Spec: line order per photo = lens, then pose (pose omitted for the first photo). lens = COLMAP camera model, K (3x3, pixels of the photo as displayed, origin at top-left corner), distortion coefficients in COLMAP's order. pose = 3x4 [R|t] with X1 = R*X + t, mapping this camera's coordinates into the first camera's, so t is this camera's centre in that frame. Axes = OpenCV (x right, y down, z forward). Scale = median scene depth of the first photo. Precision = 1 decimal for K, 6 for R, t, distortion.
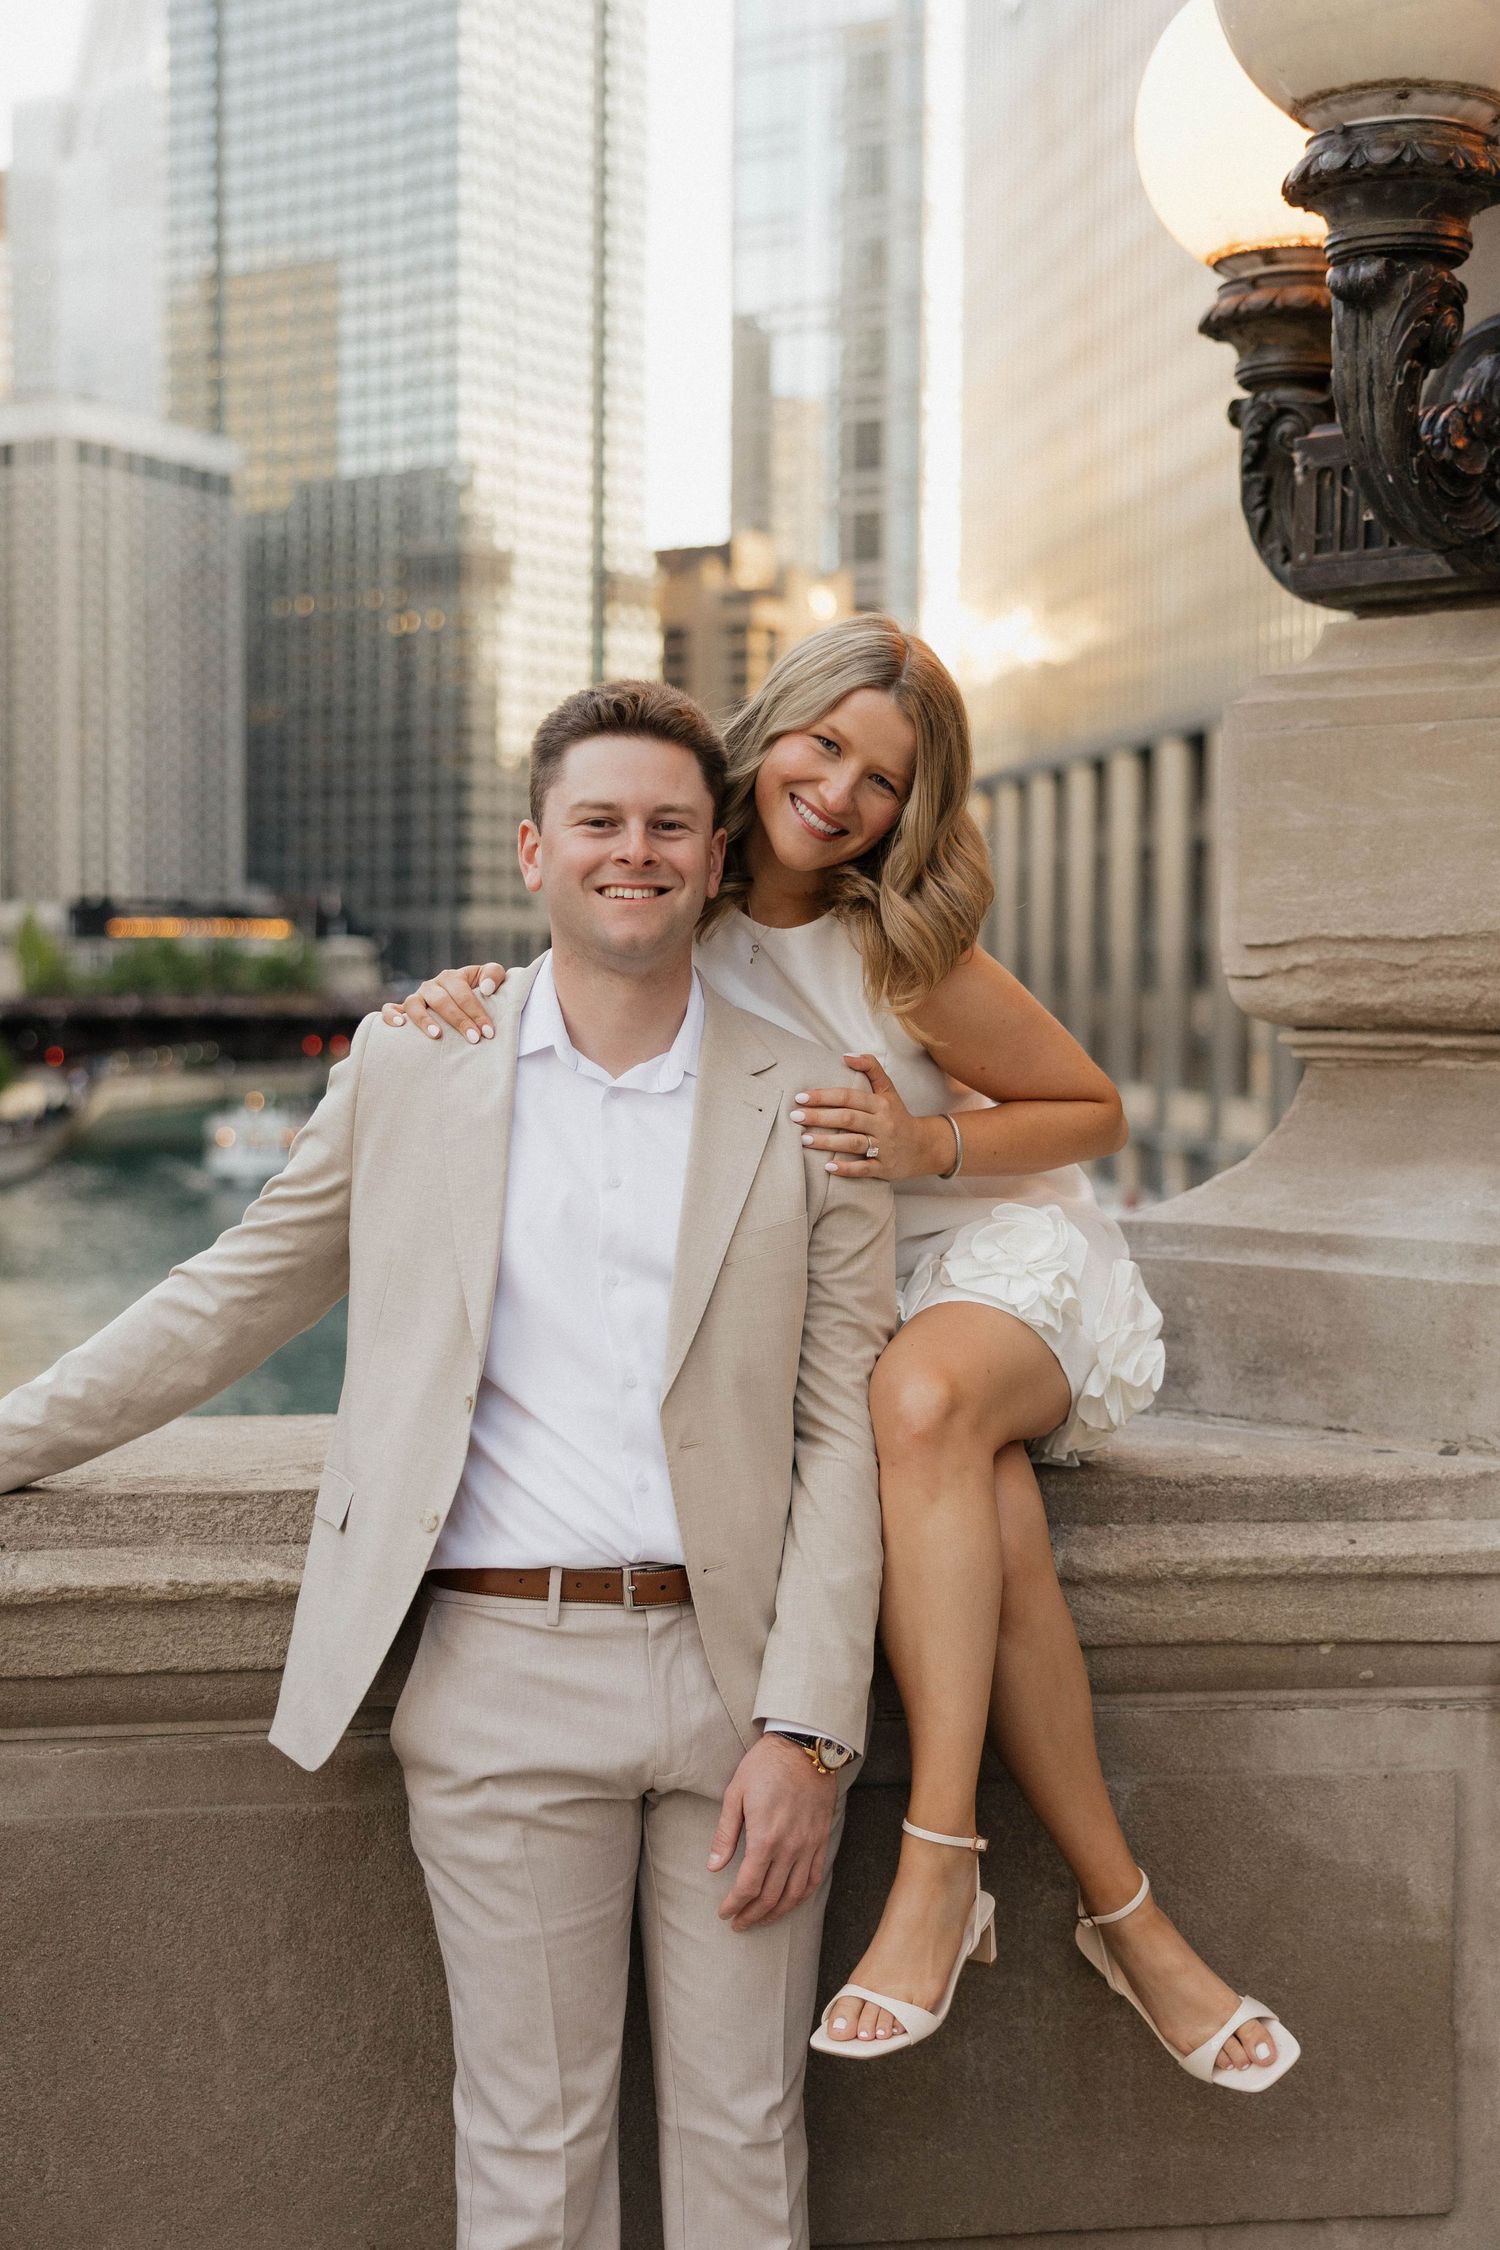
lens RADIAL K [[3127.3, 0, 750.0], [0, 3127.3, 1125.0], [0, 0, 1]] dist [0.016375, 0.003729]
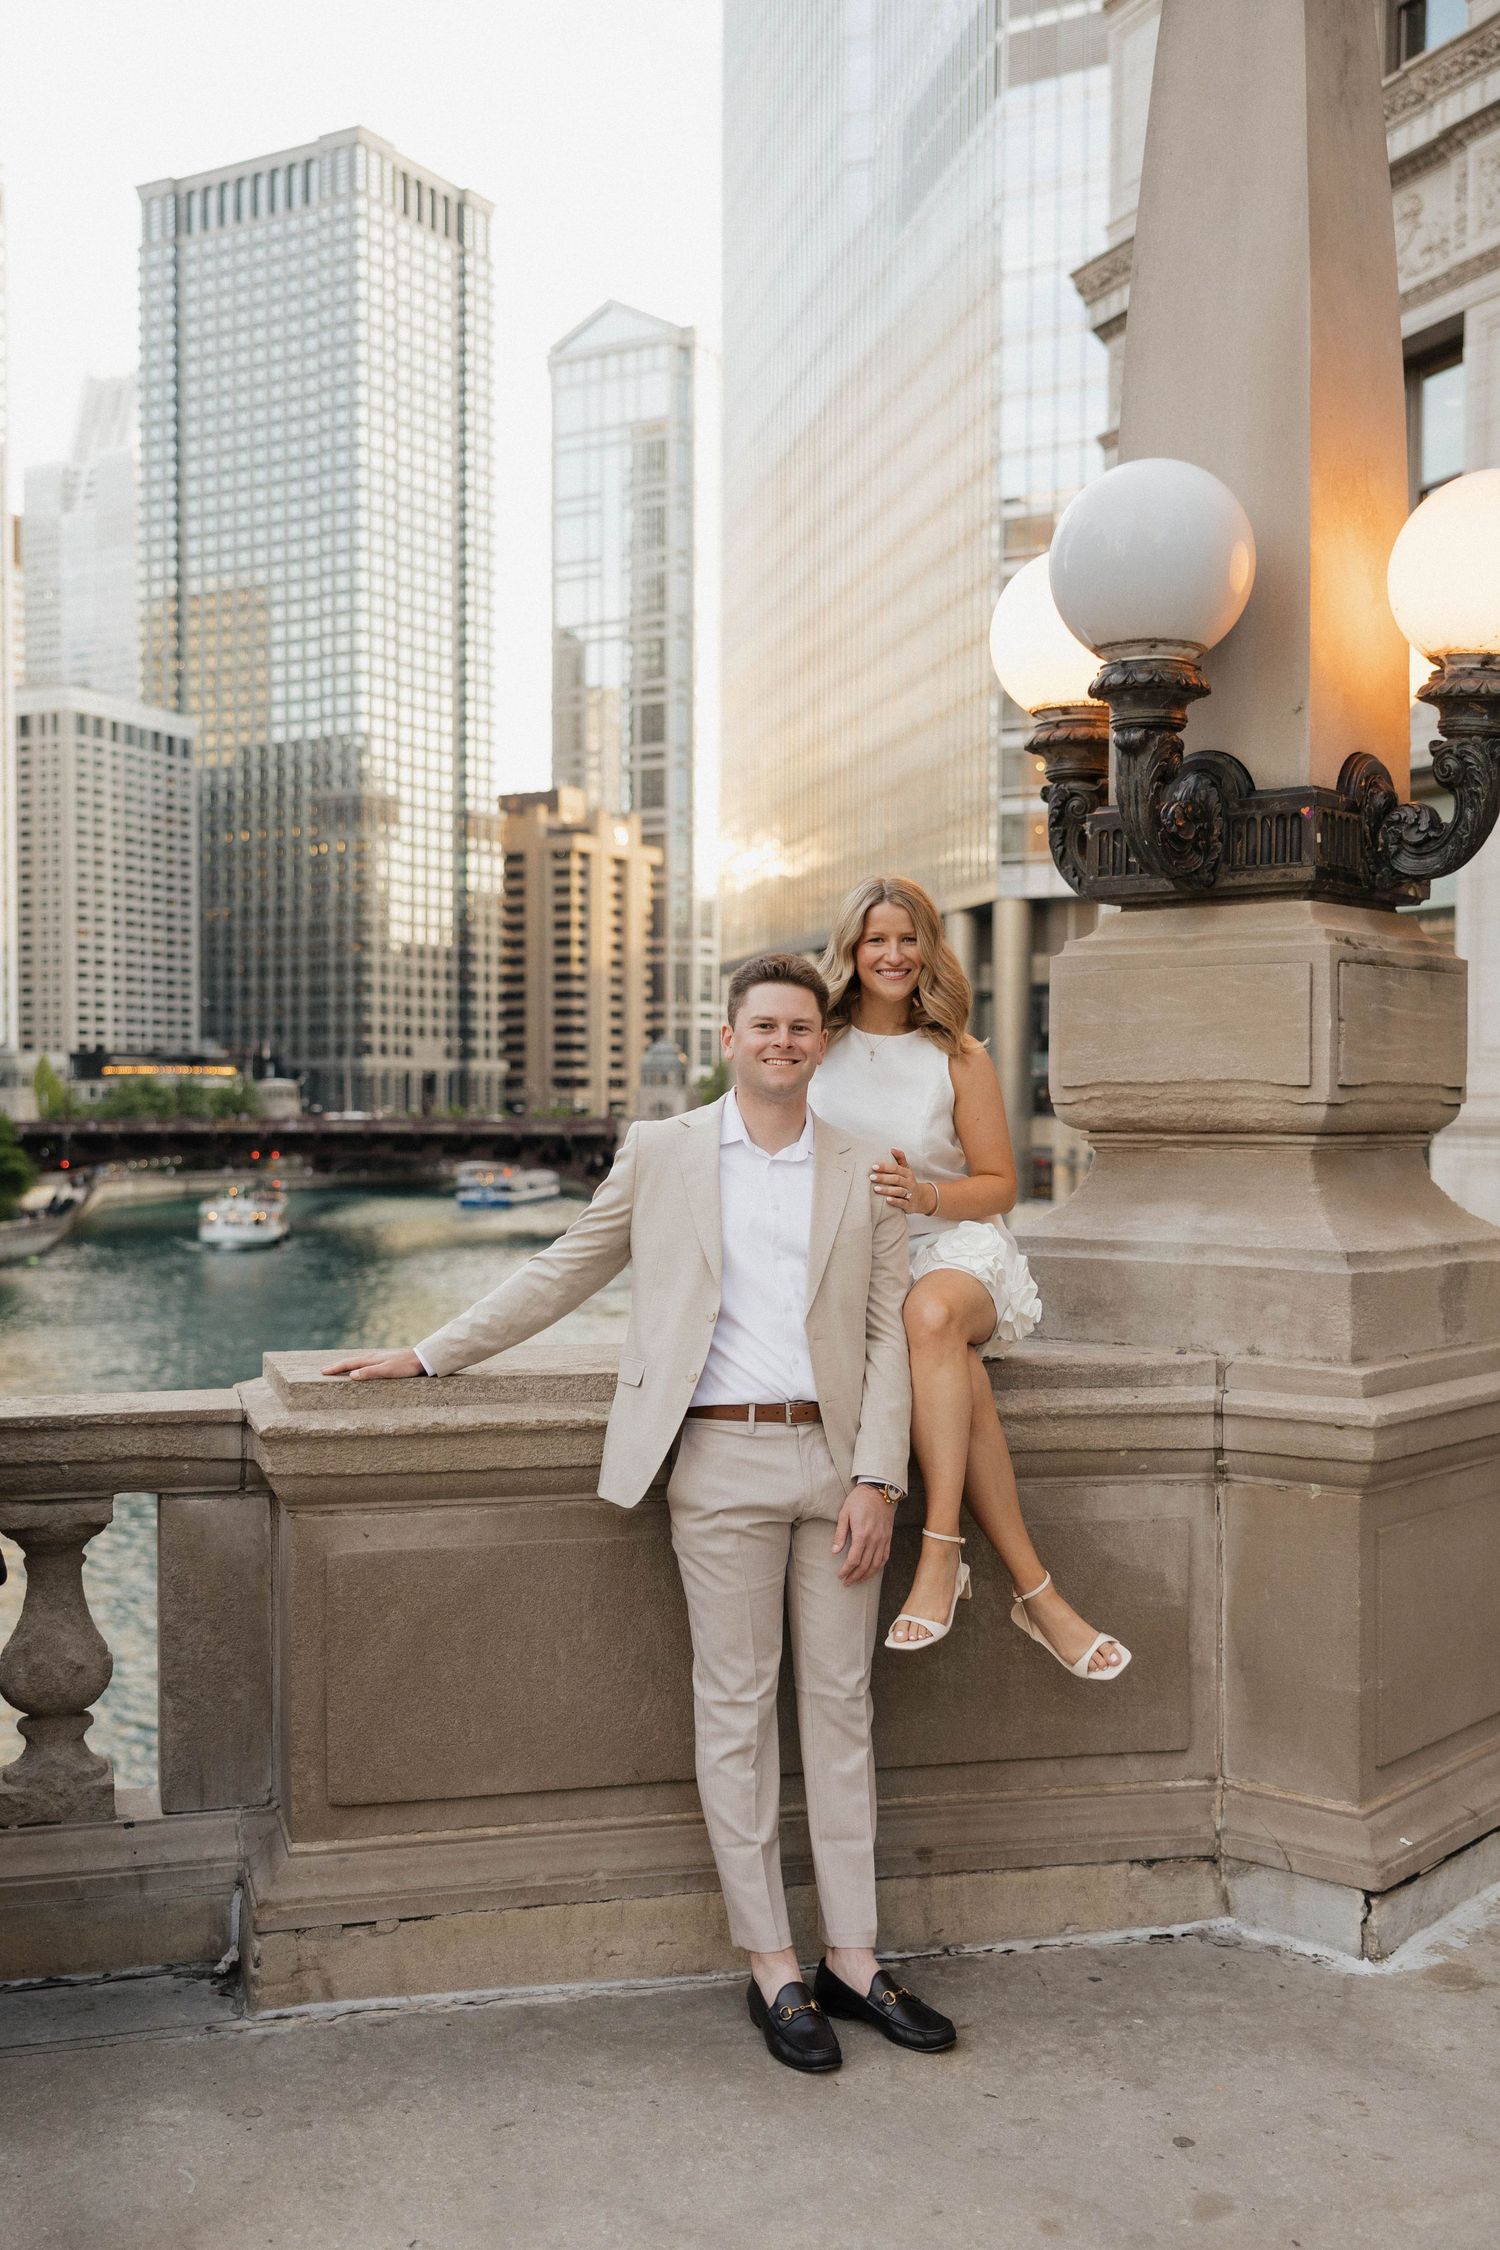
lens RADIAL K [[2265.0, 0, 720.5], [0, 2265.0, 1172.9], [0, 0, 1]] dist [0.015959, 0.004543]
pose [[0.997650, -0.005840, 0.068265, -0.142119], [0.006996, 0.999836, -0.016707, 0.015460], [-0.068157, 0.017146, 0.997527, -0.339259]]
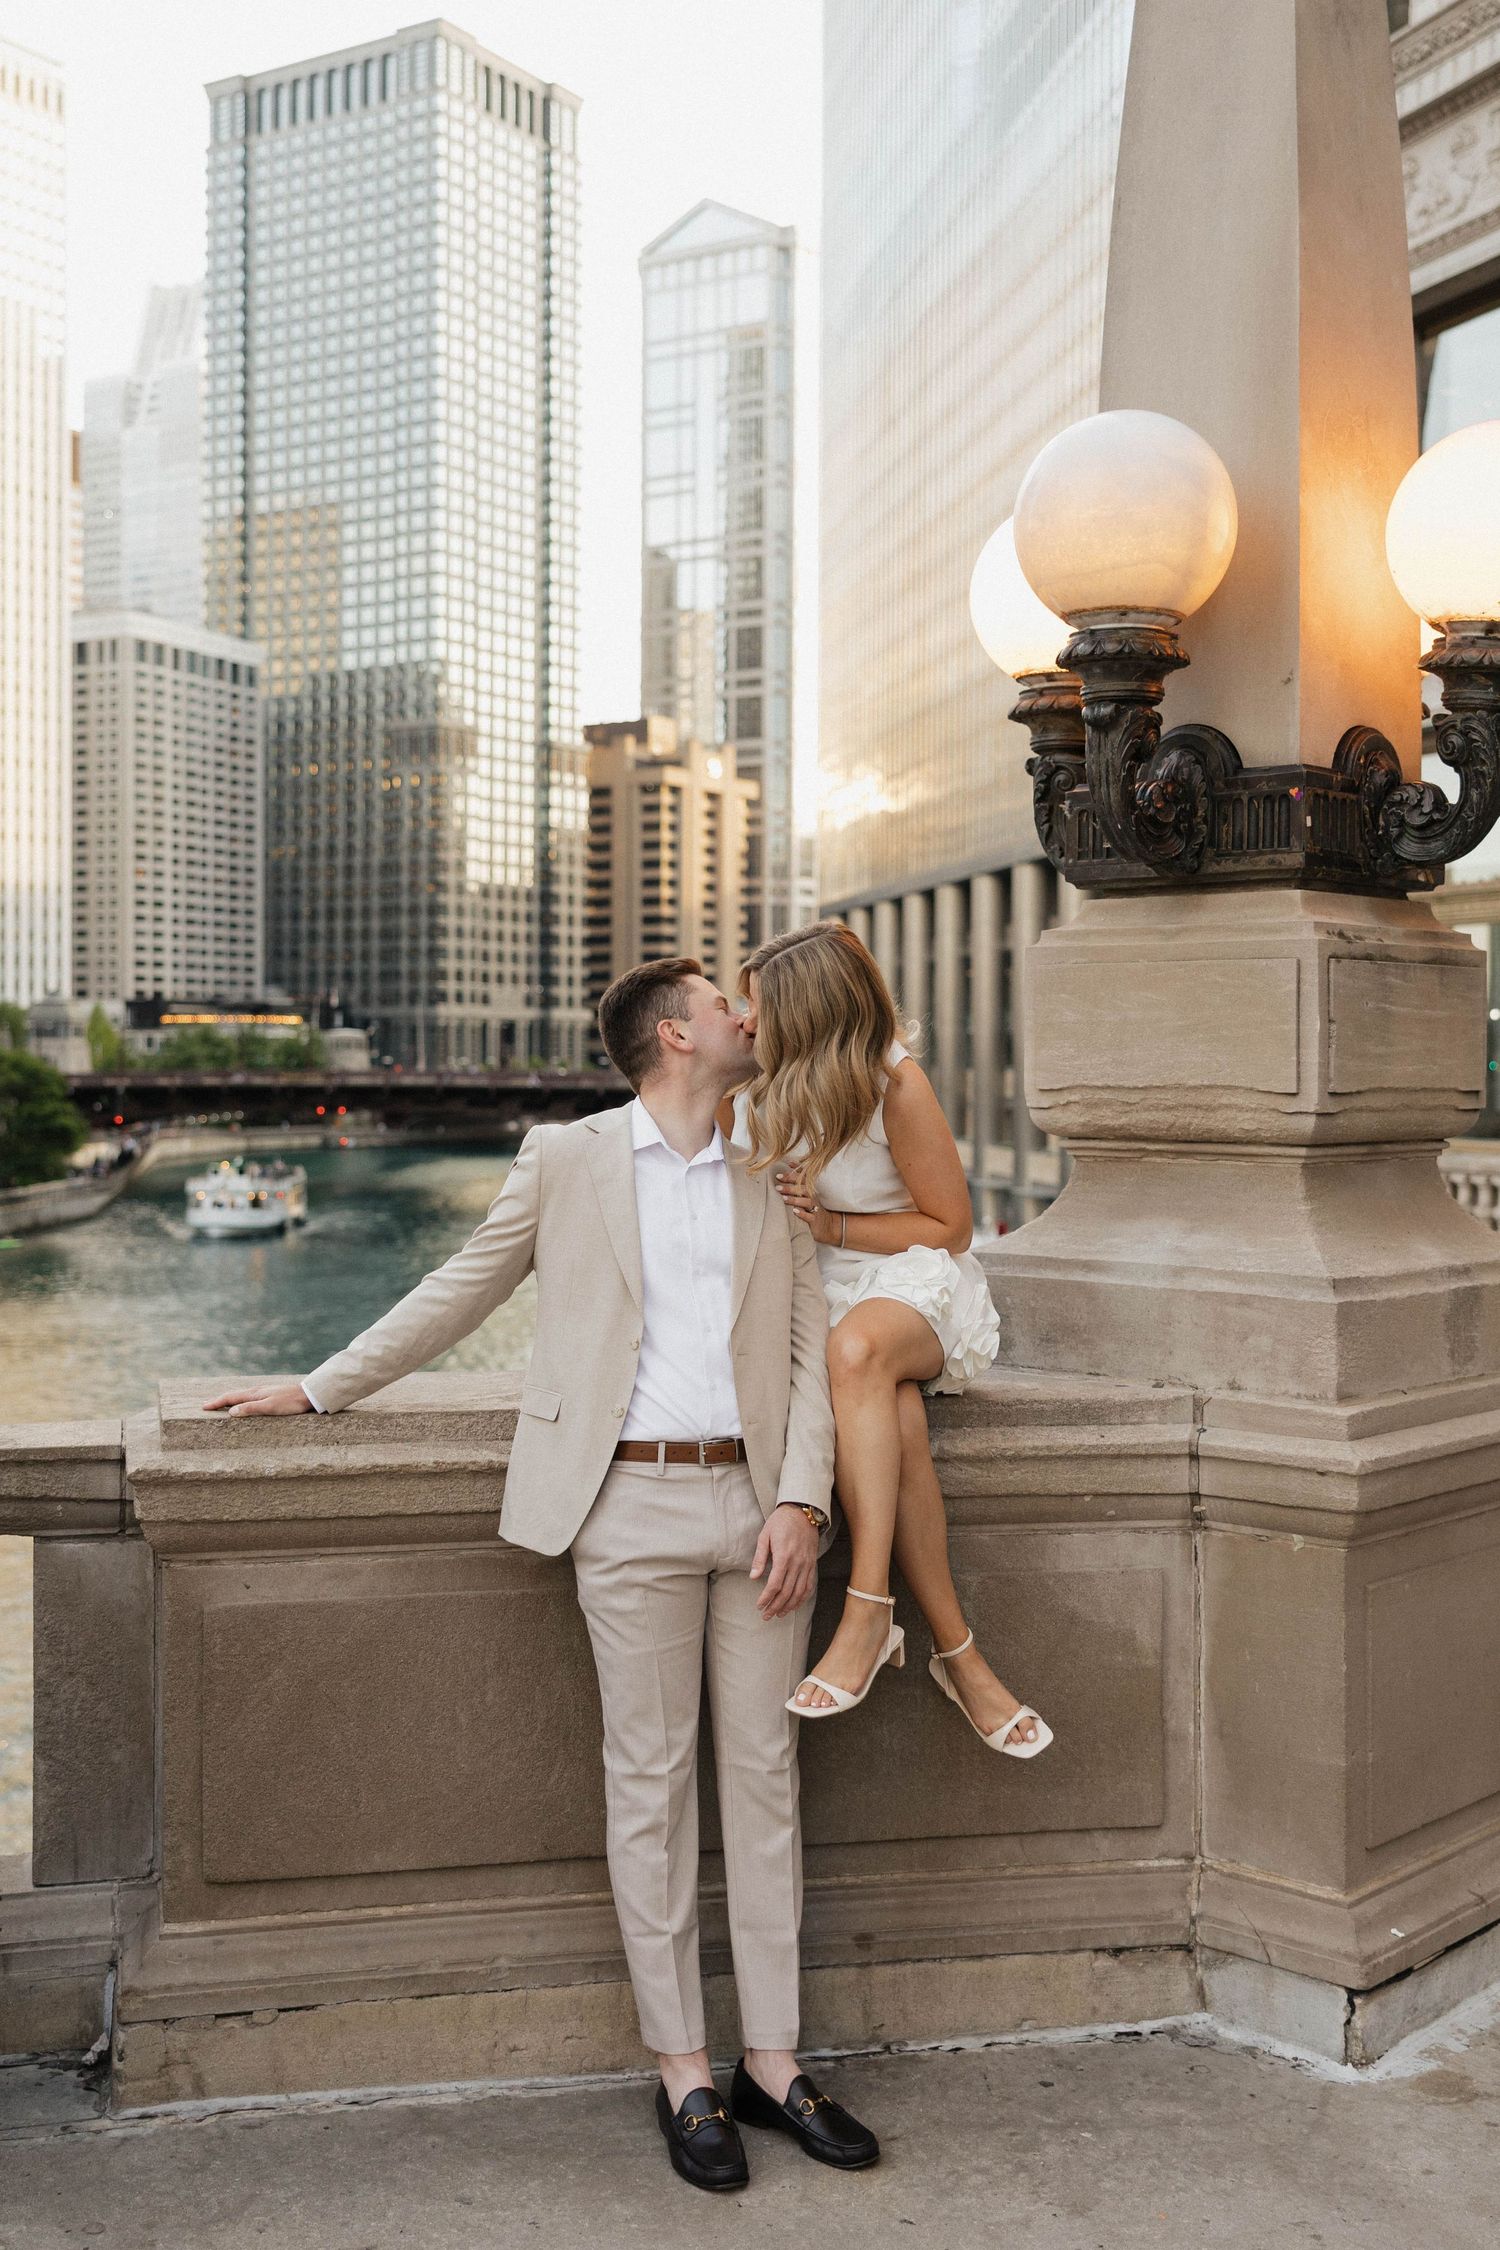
lens RADIAL K [[2439.3, 0, 750.5], [0, 2439.3, 1082.7], [0, 0, 1]] dist [0.006519, 0.010514]
pose [[0.999271, -0.002074, 0.038124, -0.050539], [0.003442, 0.999351, -0.035848, -0.014701], [-0.038025, 0.035953, 0.998630, -0.328140]]
